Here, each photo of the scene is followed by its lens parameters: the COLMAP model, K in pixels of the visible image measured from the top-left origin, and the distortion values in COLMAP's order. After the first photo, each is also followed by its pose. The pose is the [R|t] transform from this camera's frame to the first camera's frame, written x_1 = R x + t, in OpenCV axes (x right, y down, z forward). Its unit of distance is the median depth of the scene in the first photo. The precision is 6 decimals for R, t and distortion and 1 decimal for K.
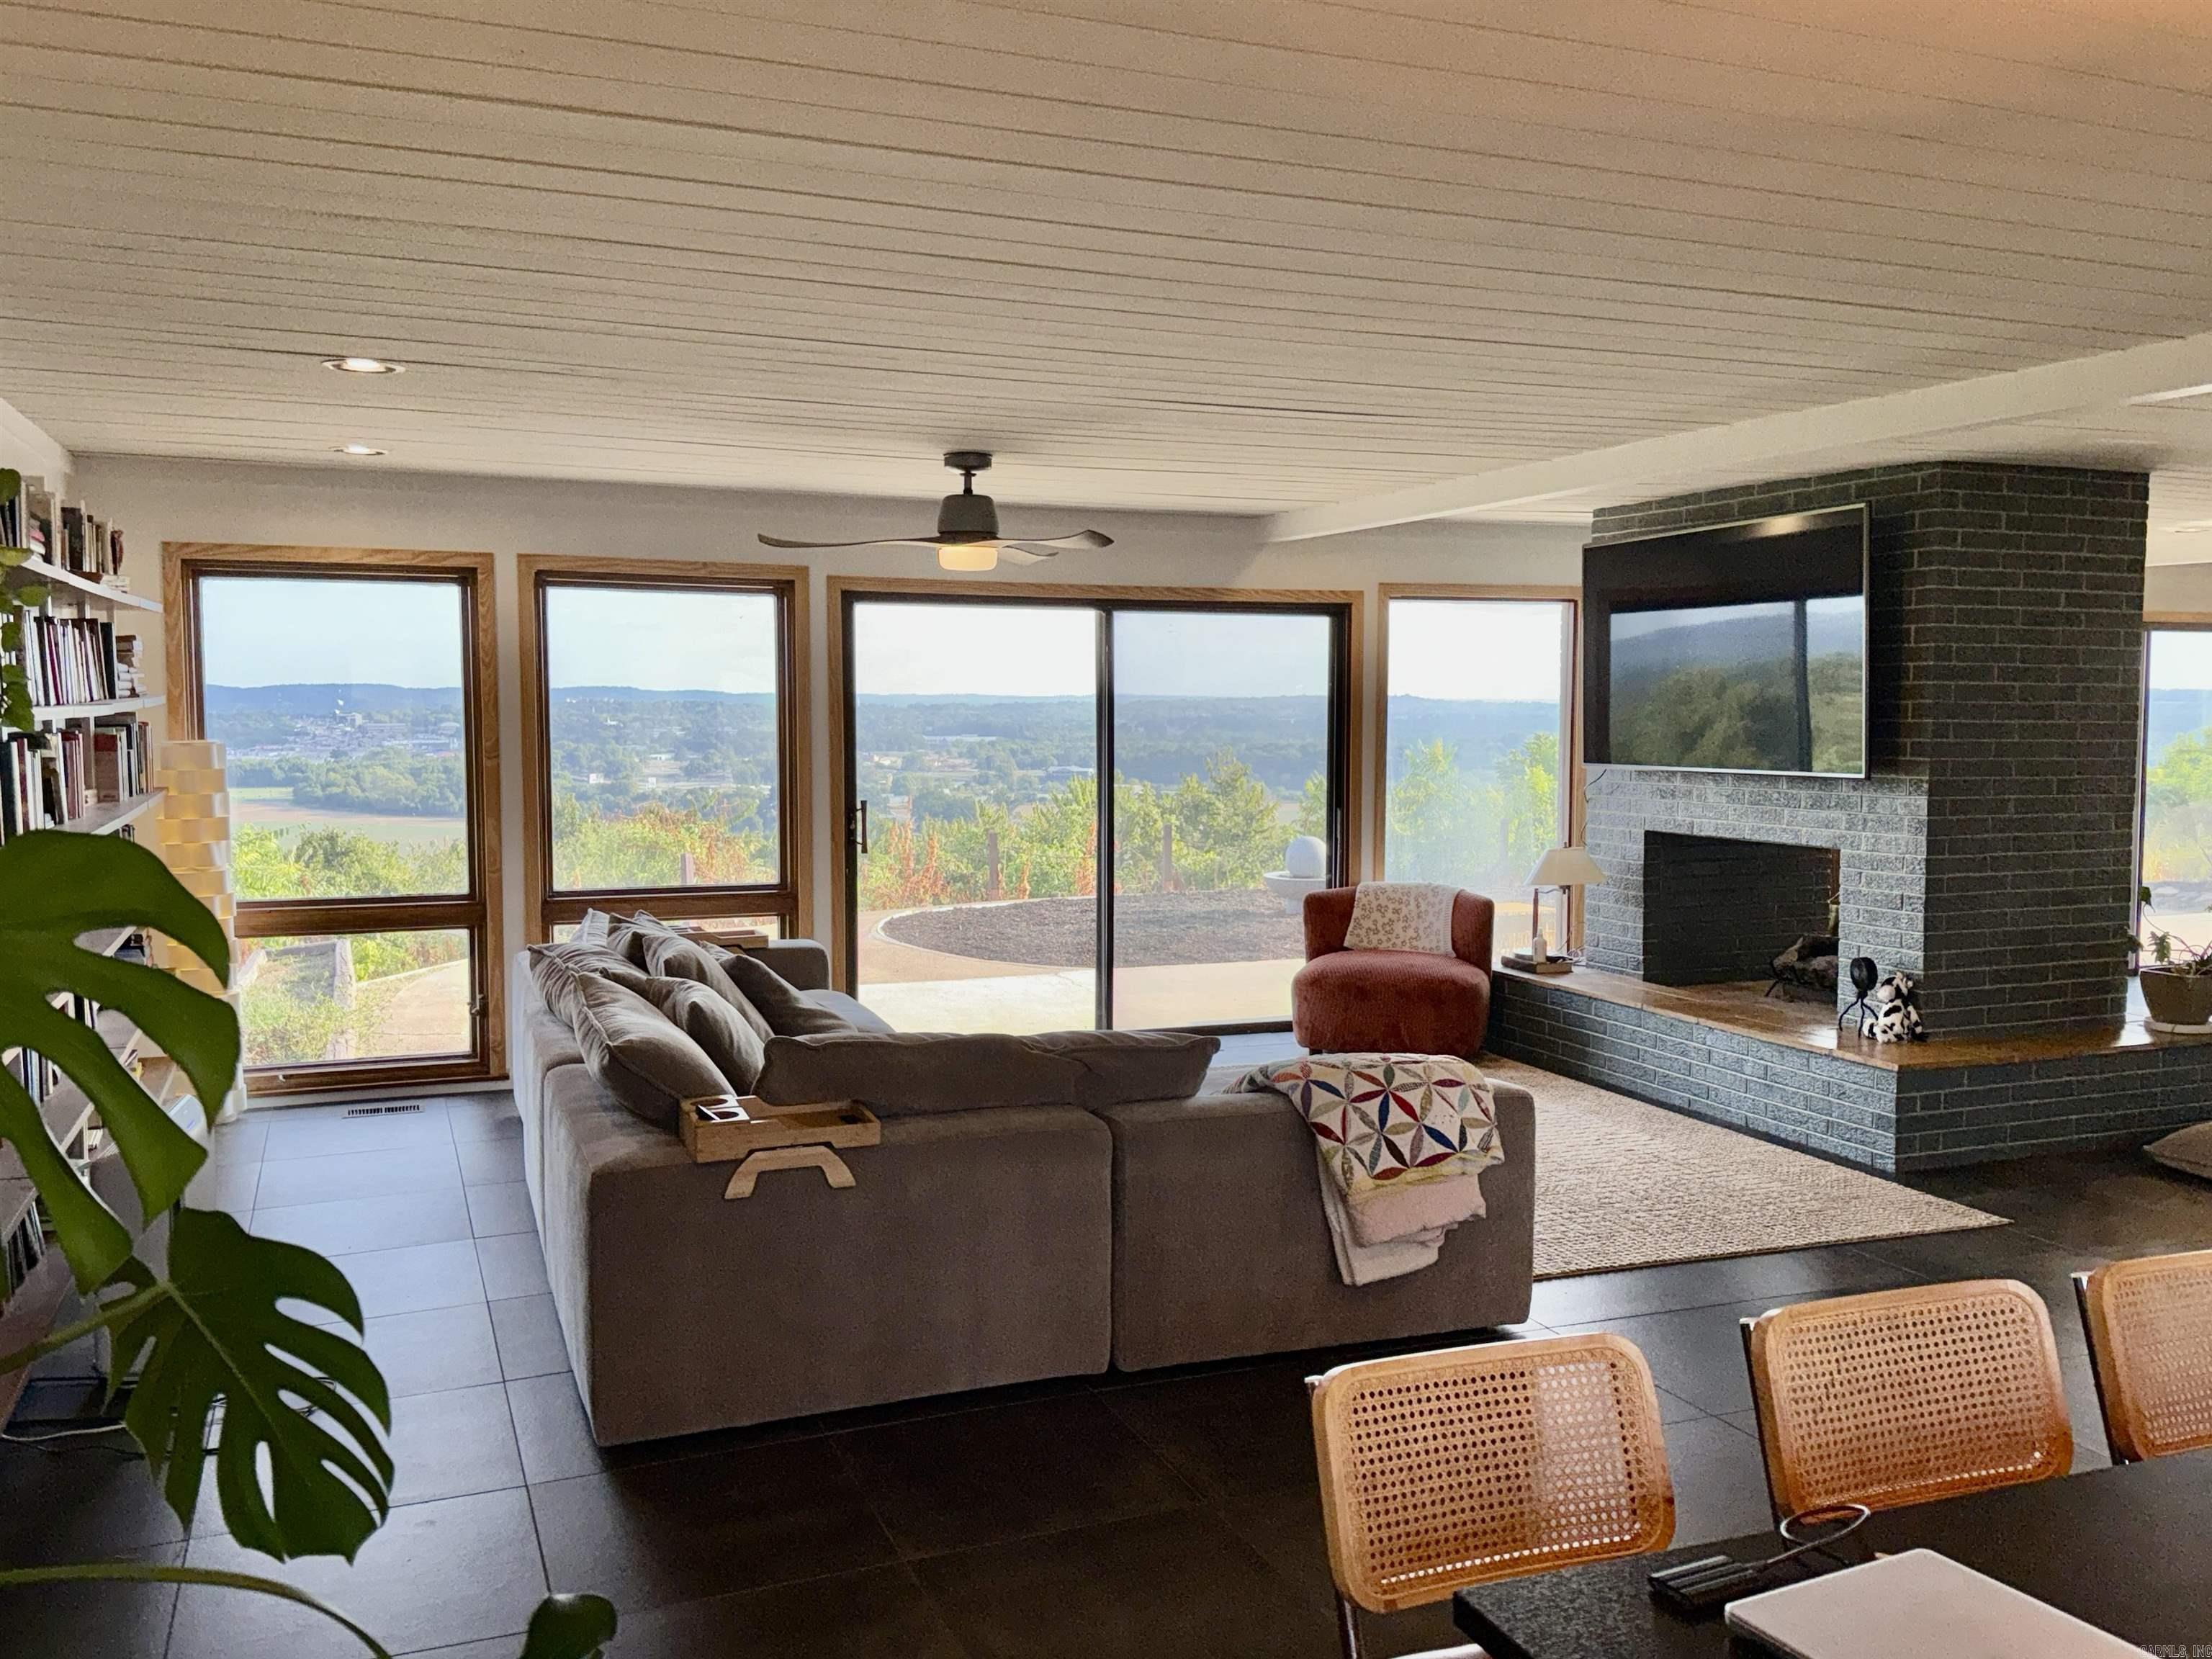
lens RADIAL K [[1887.9, 0, 1106.0], [0, 1887.9, 829.5], [0, 0, 1]] dist [0.185313, -0.380097]
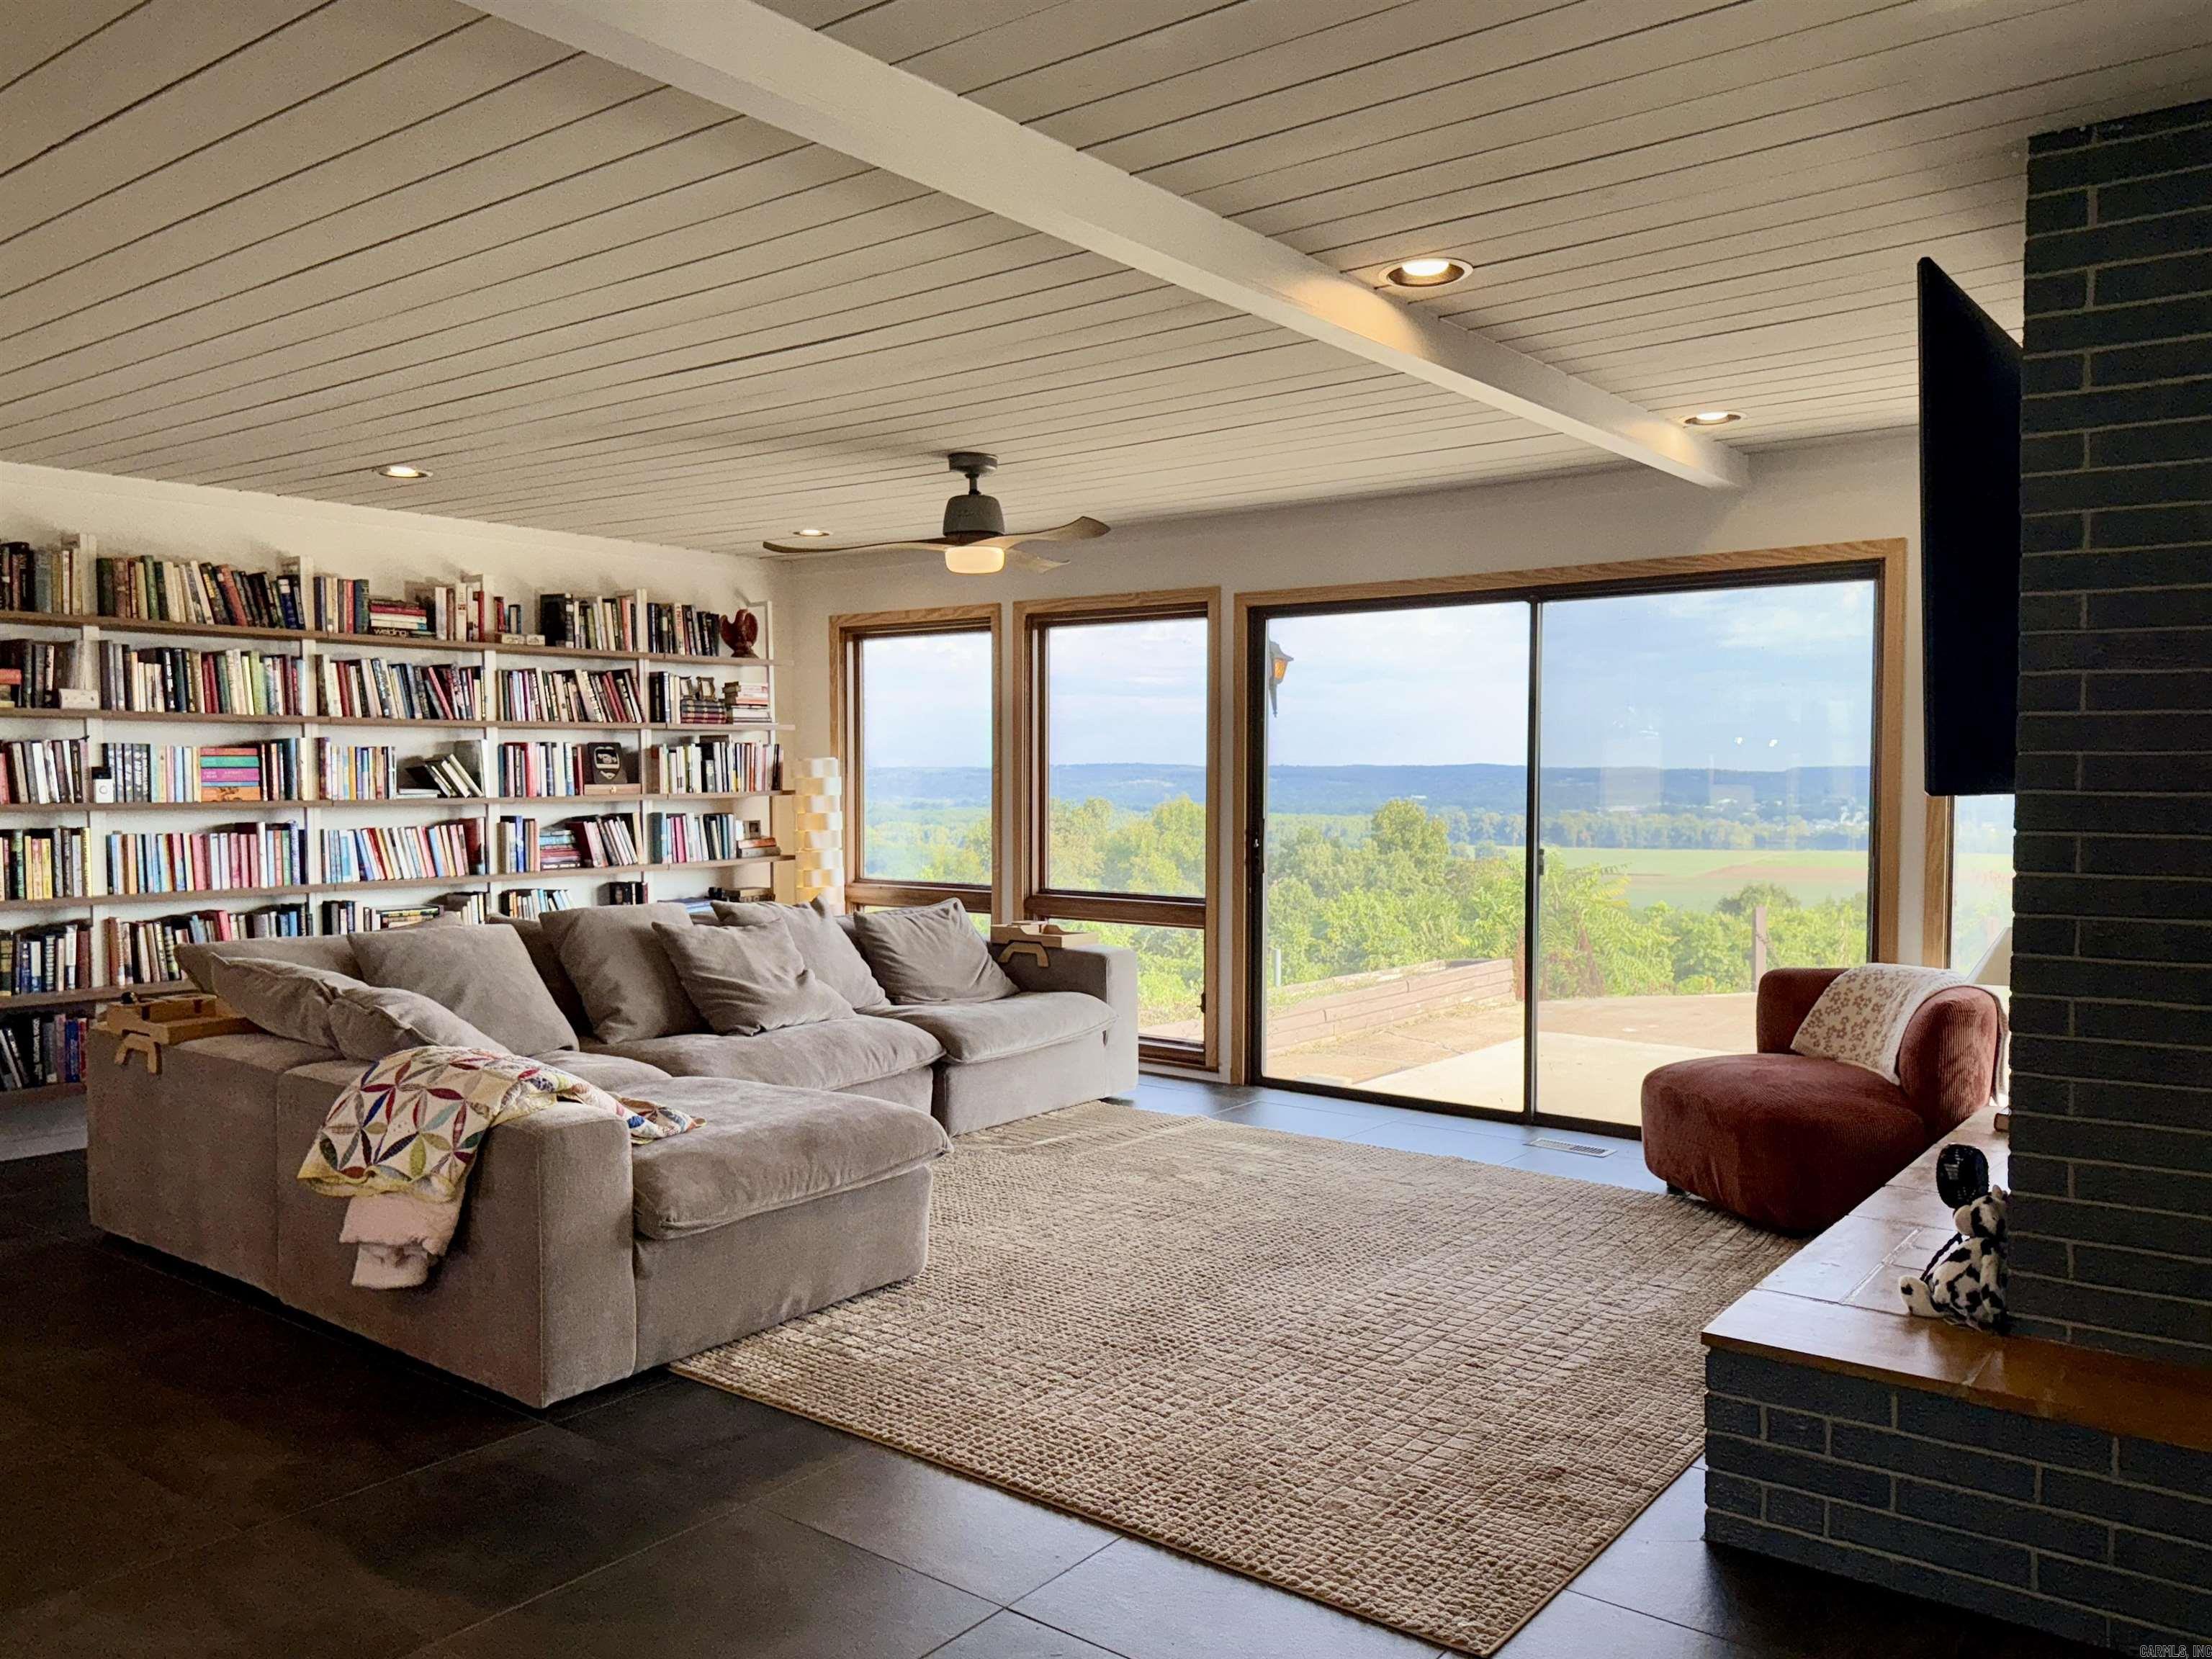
lens RADIAL K [[1684.1, 0, 1106.0], [0, 1684.1, 829.5], [0, 0, 1]] dist [0.083017, 0.000820]
pose [[0.511457, 0.023208, -0.858996, 0.594698], [-0.056413, 0.998386, -0.006616, -0.000455], [0.857455, 0.051842, 0.511940, 0.507881]]
